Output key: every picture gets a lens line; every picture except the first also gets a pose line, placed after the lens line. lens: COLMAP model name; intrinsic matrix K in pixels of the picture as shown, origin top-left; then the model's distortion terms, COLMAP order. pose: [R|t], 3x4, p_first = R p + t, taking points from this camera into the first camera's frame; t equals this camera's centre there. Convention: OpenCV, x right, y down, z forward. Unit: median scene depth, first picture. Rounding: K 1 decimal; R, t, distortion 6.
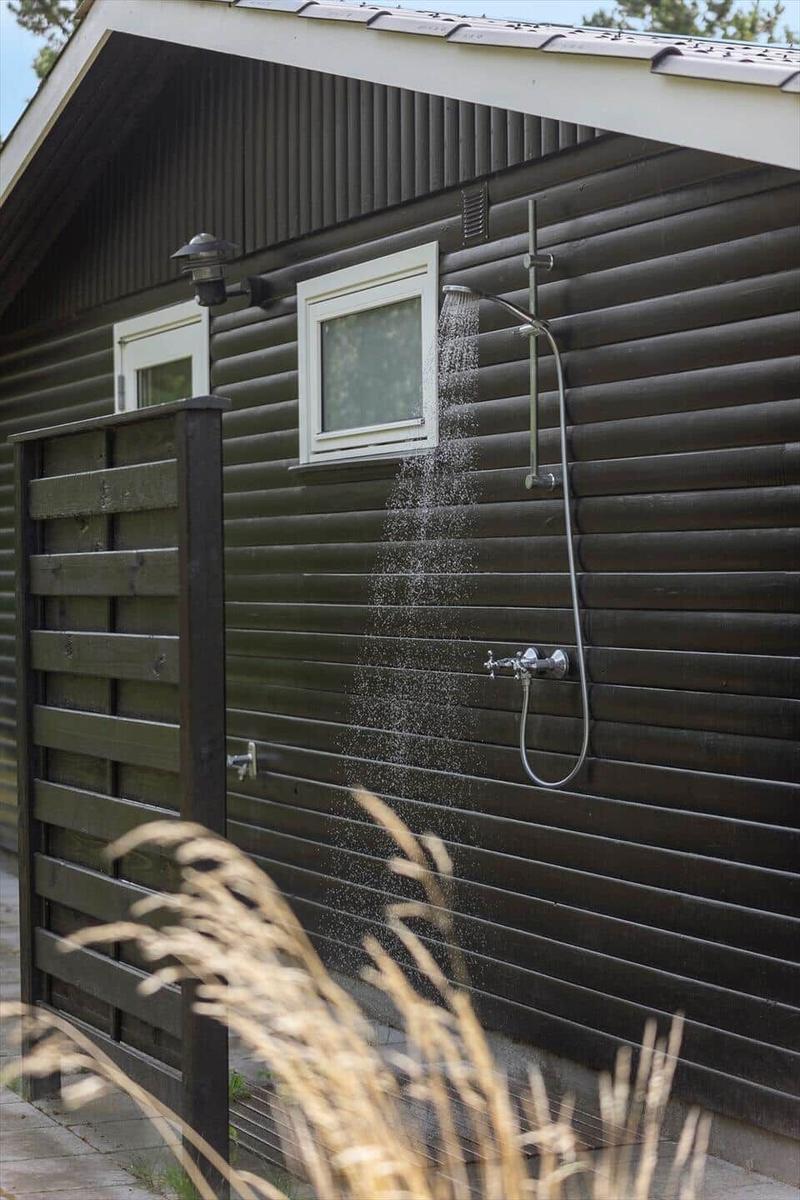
lens RADIAL K [[2428.0, 0, 400.0], [0, 2428.0, 600.0], [0, 0, 1]] dist [-0.207540, 0.216202]
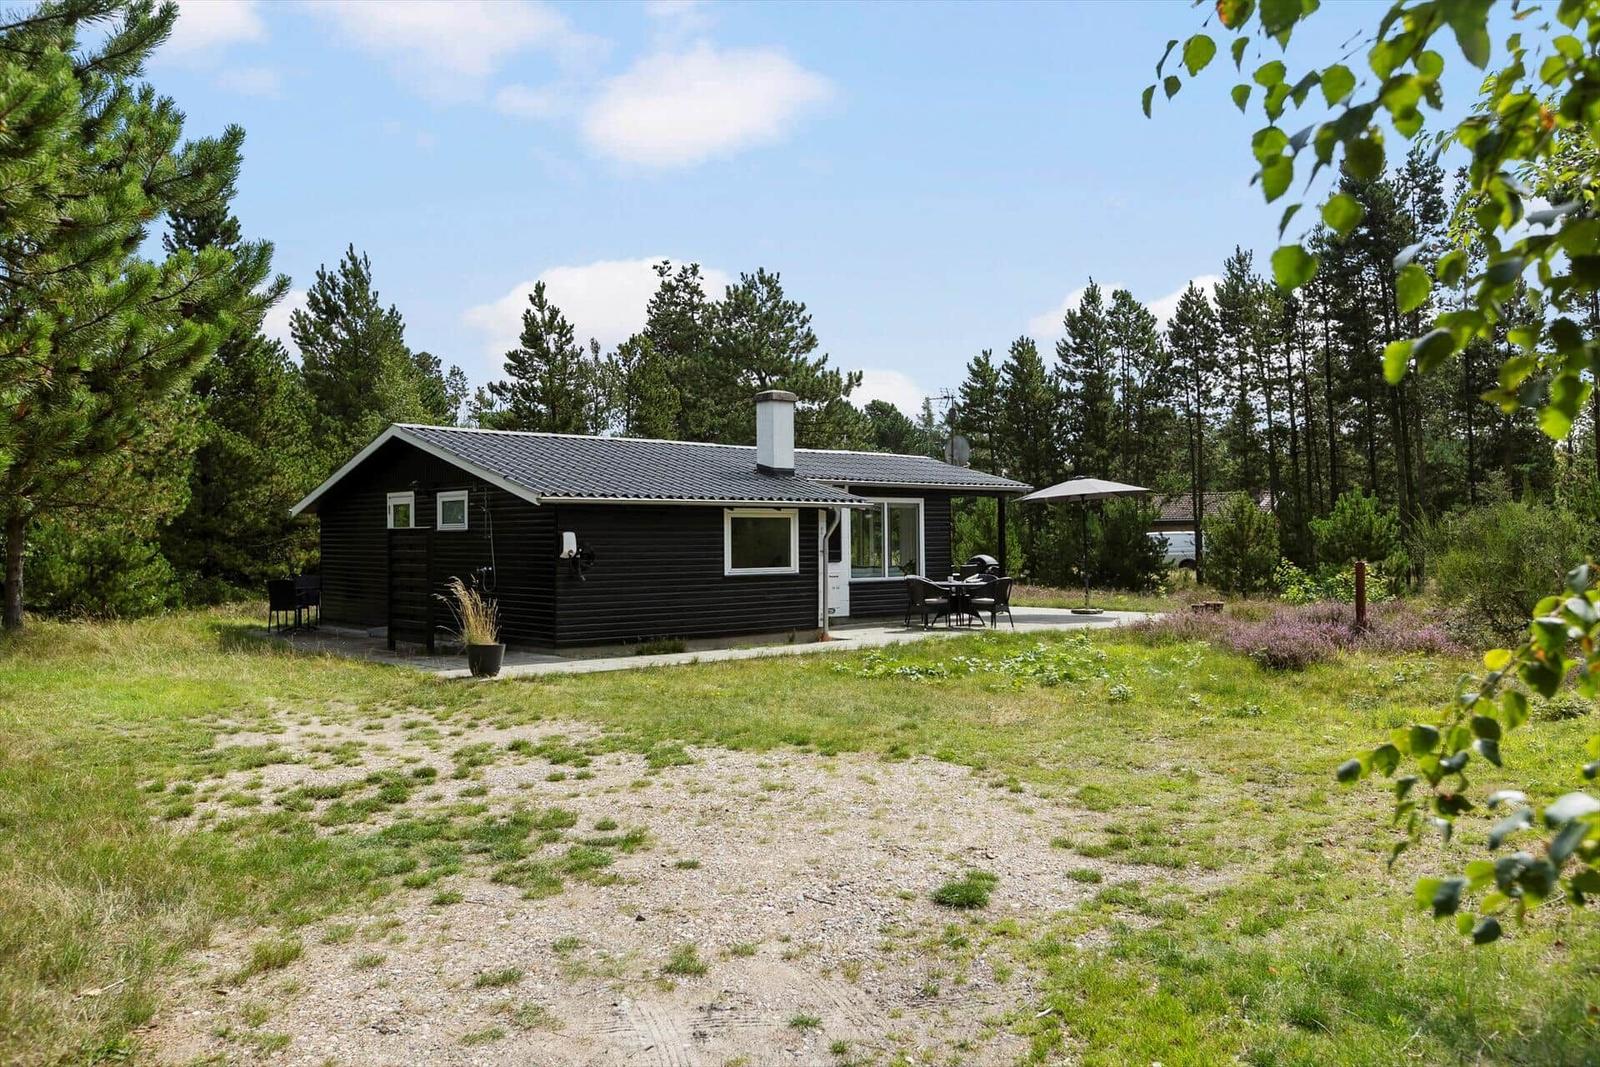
lens RADIAL K [[1244.4, 0, 800.0], [0, 1244.4, 533.5], [0, 0, 1]] dist [0.064310, 0.000925]
pose [[0.957466, 0.000512, 0.288545, -0.081918], [0.004308, 0.999862, -0.016067, -0.008146], [-0.288513, 0.016626, 0.957332, -1.918449]]
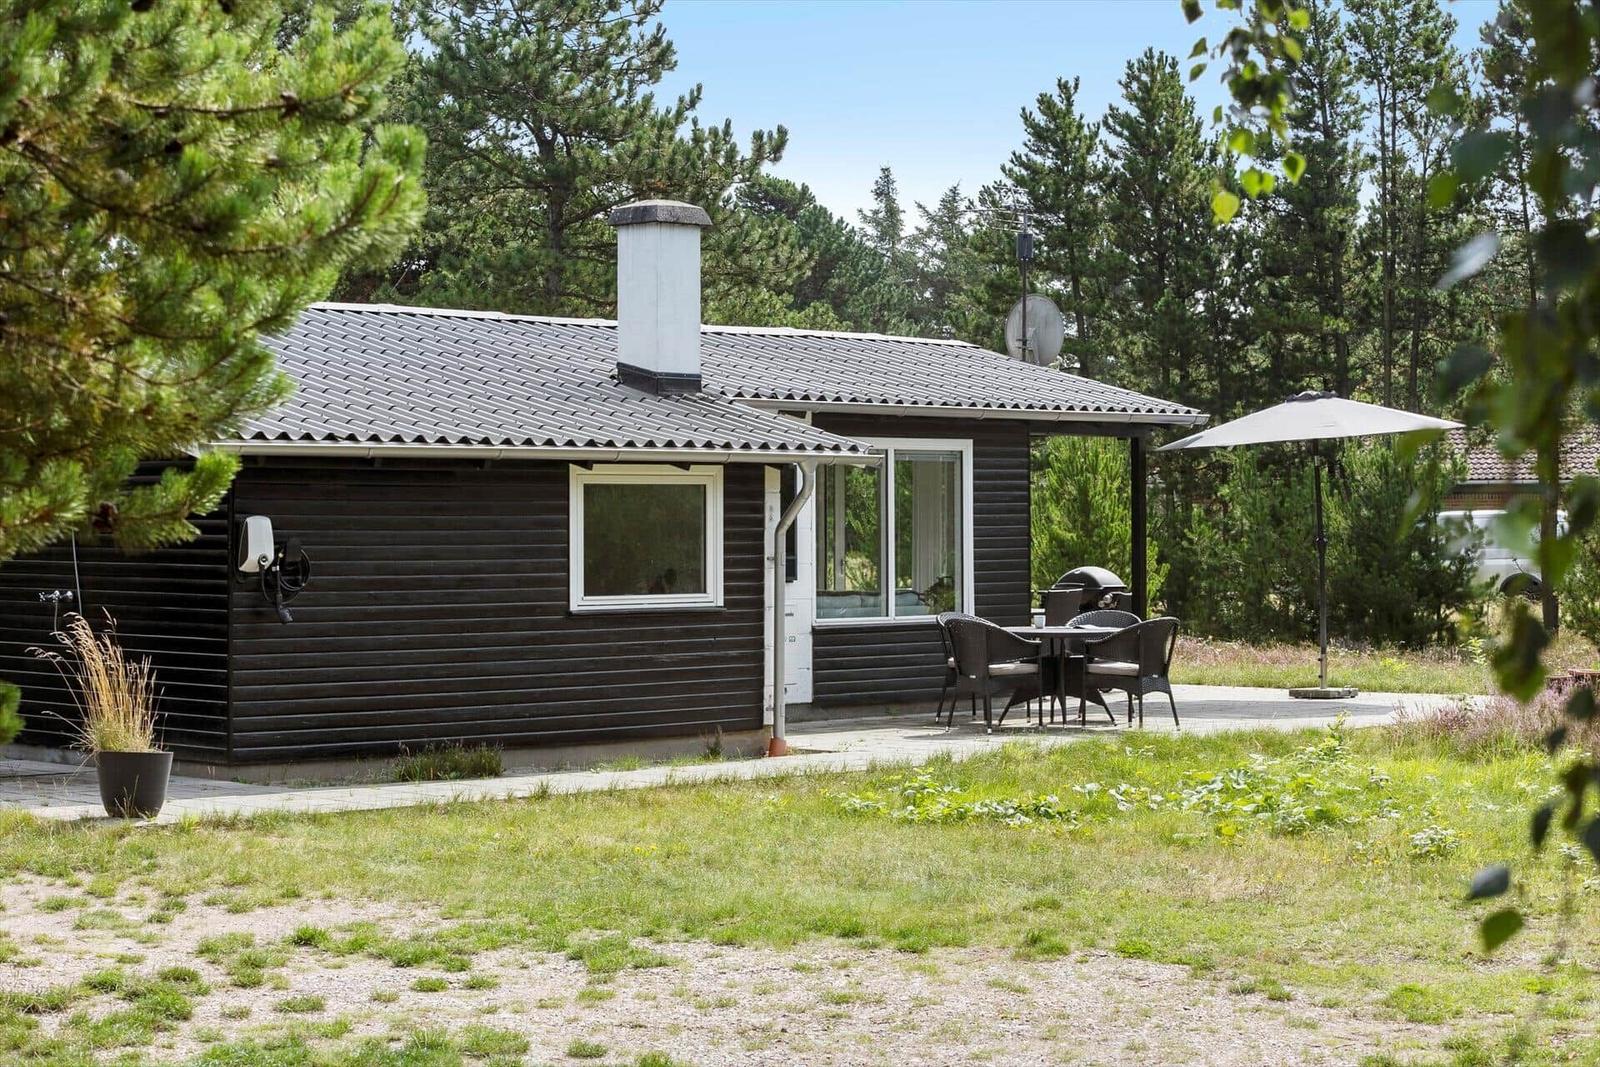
lens RADIAL K [[3237.3, 0, 800.0], [0, 3237.3, 533.5], [0, 0, 1]] dist [-0.207540, 0.216202]
pose [[0.929759, 0.002581, 0.368159, -0.455351], [-0.000031, 0.999976, -0.006931, -0.016641], [-0.368168, 0.006433, 0.929737, -2.386886]]
